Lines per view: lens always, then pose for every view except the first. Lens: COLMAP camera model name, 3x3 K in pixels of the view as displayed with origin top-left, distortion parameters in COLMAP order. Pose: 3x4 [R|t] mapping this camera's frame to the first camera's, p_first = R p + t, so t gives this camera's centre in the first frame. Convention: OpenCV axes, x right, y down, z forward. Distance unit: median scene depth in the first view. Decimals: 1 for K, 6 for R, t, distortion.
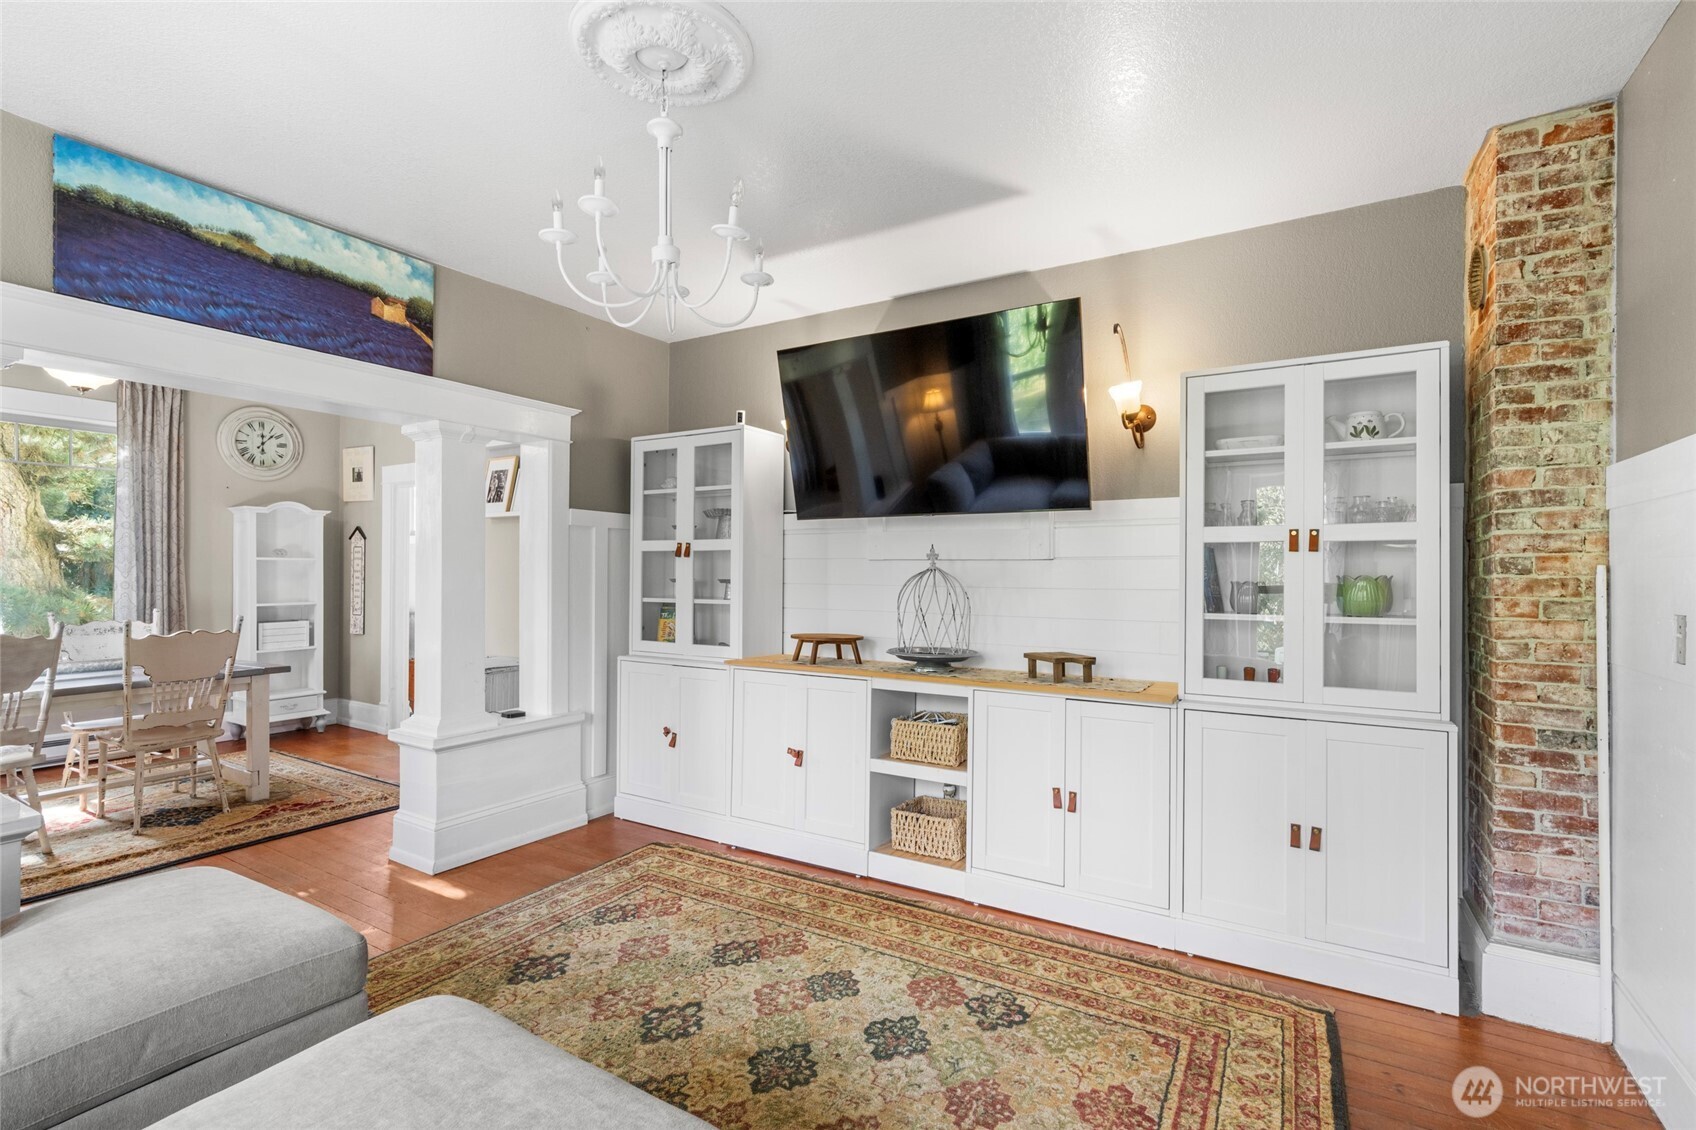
lens RADIAL K [[781.9, 0, 844.9], [0, 781.9, 560.2], [0, 0, 1]] dist [-0.000229, 0.000131]
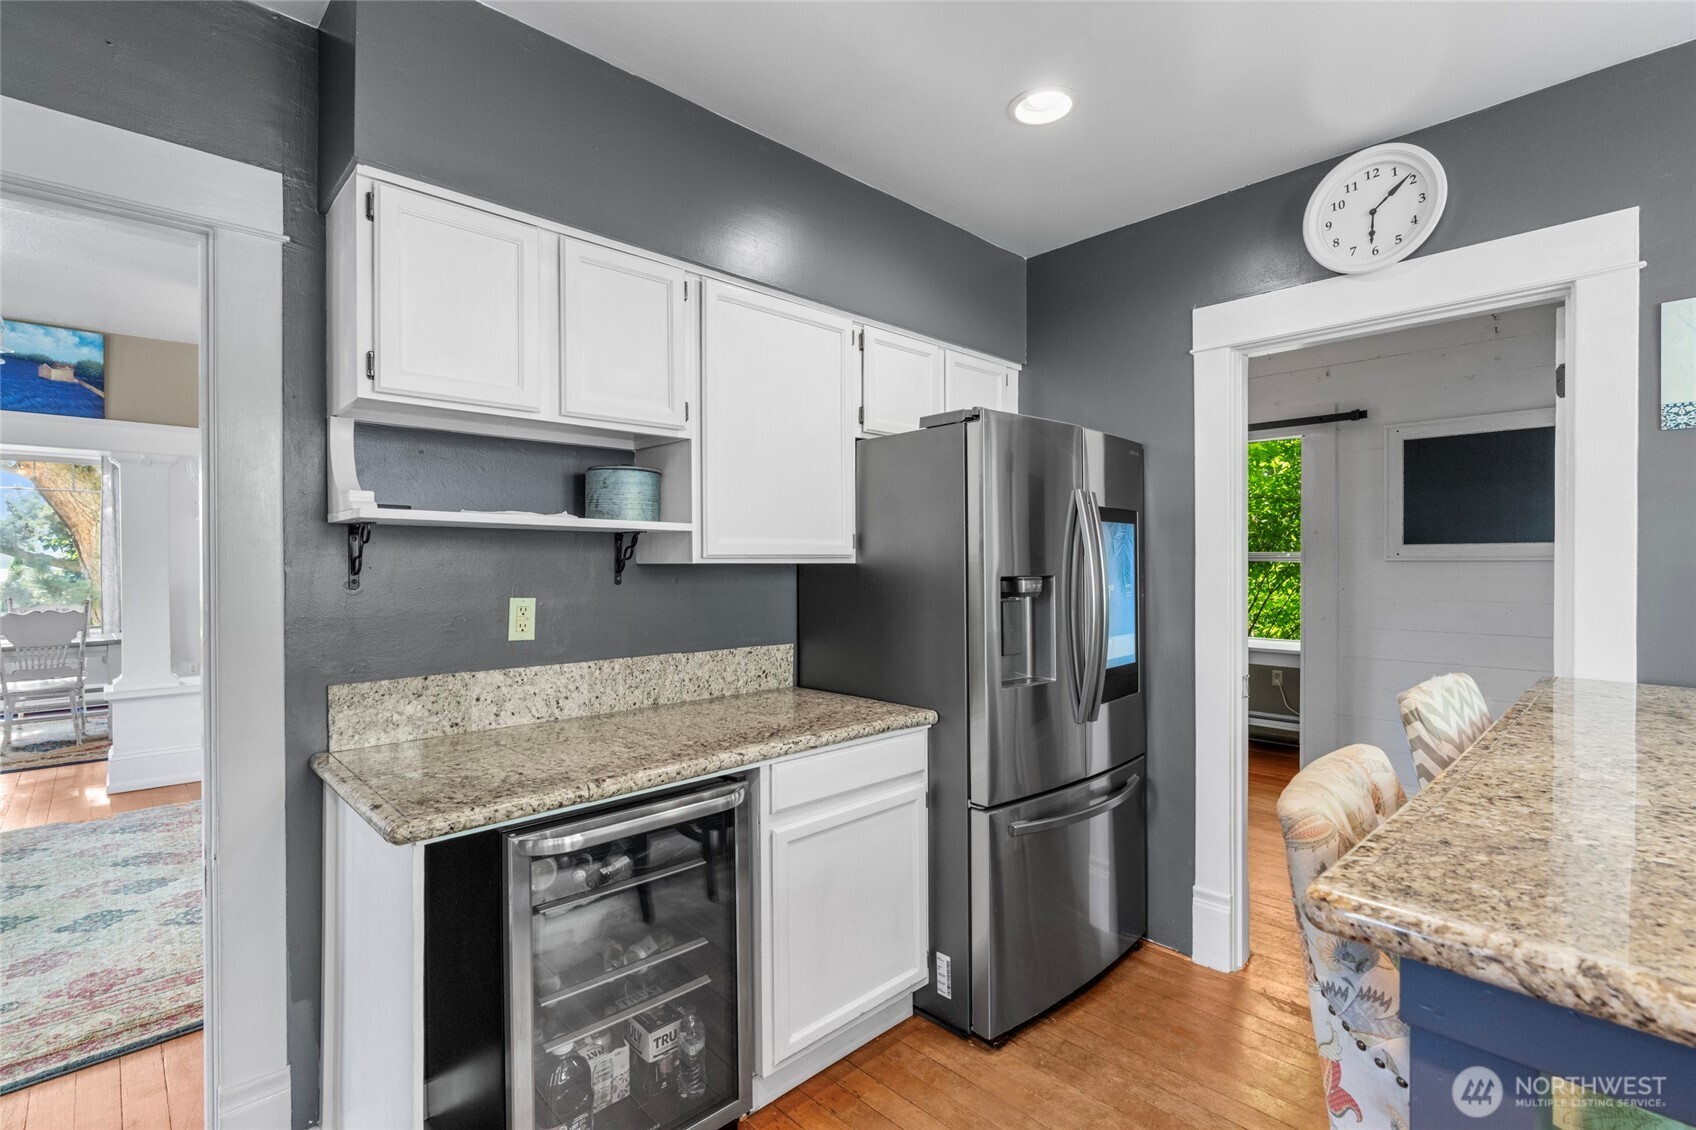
lens RADIAL K [[781.9, 0, 851.9], [0, 781.9, 566.7], [0, 0, 1]] dist [-0.000229, 0.000131]
pose [[0.964836, -0.007329, -0.262751, 1.076216], [0.010527, 0.999887, 0.010763, 0.014219], [0.262642, -0.013150, 0.964804, 0.055679]]
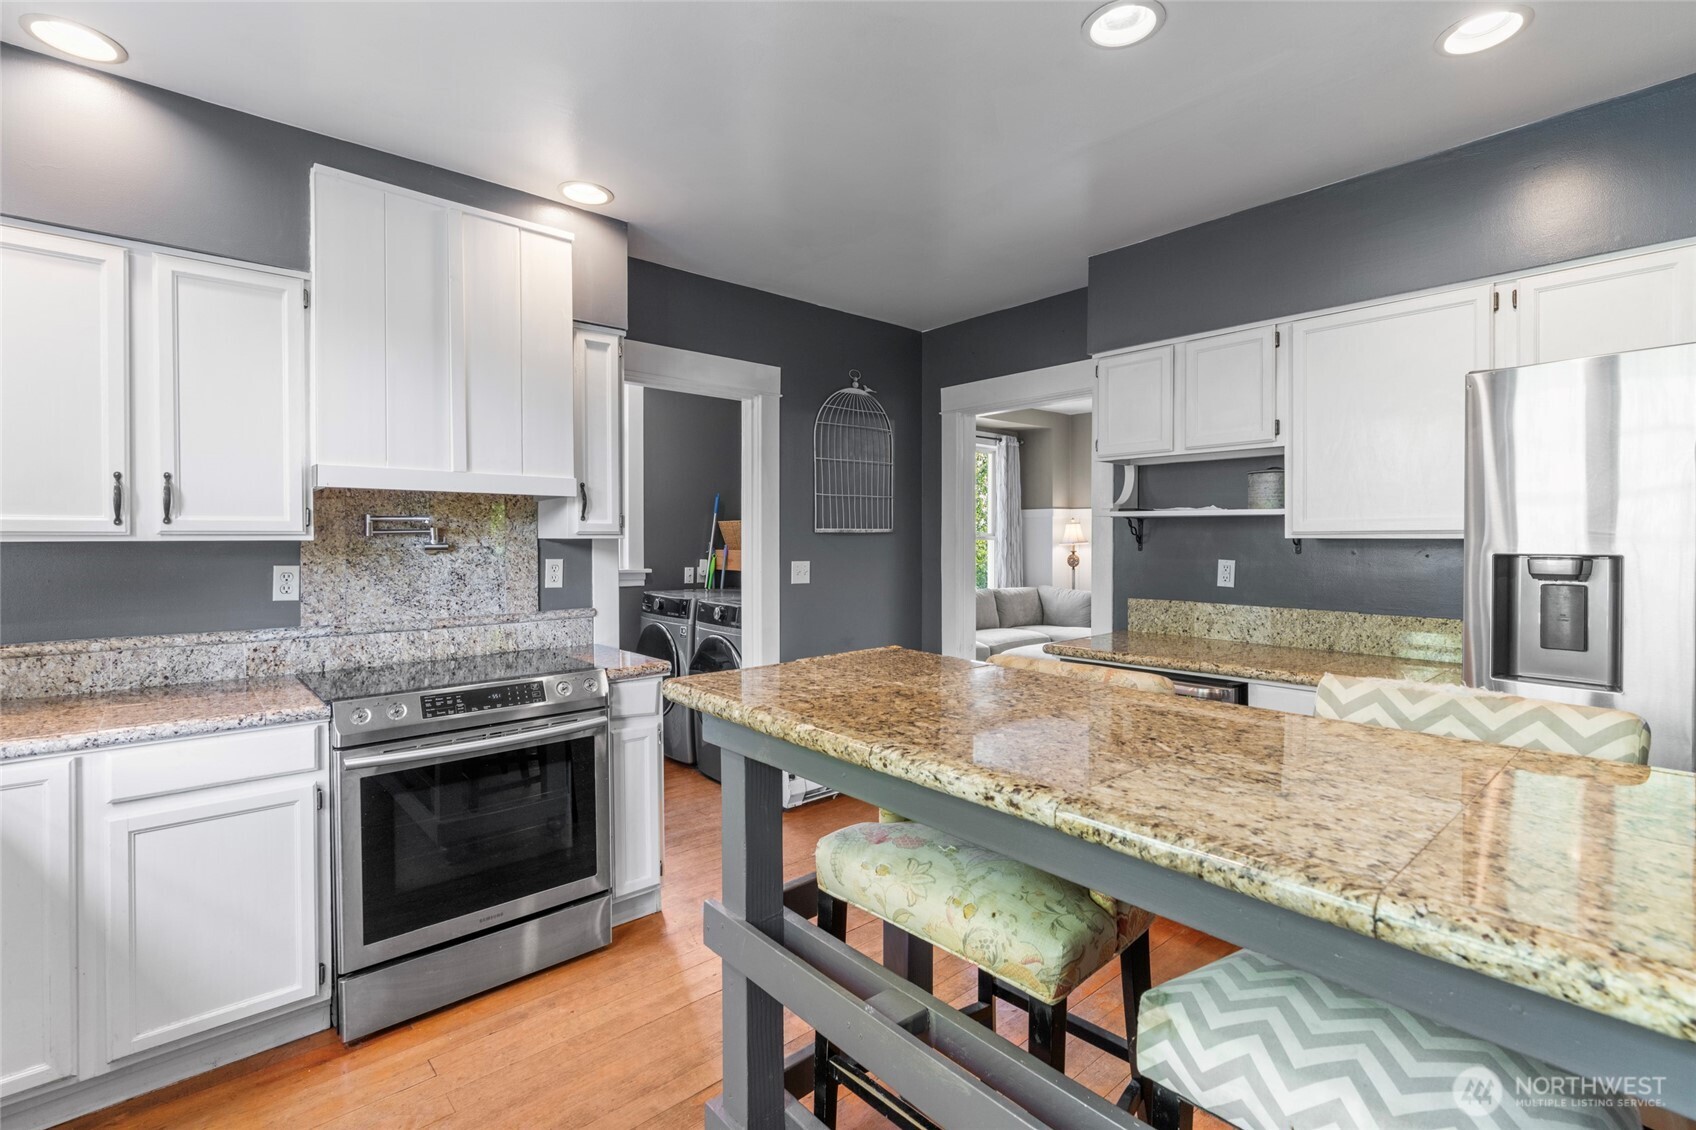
lens RADIAL K [[781.9, 0, 850.3], [0, 781.9, 550.7], [0, 0, 1]] dist [-0.000229, 0.000131]
pose [[-0.307760, 0.010000, -0.951411, 3.114604], [0.006141, 0.999945, 0.008524, 0.032083], [0.951444, -0.003219, -0.307805, 1.240321]]
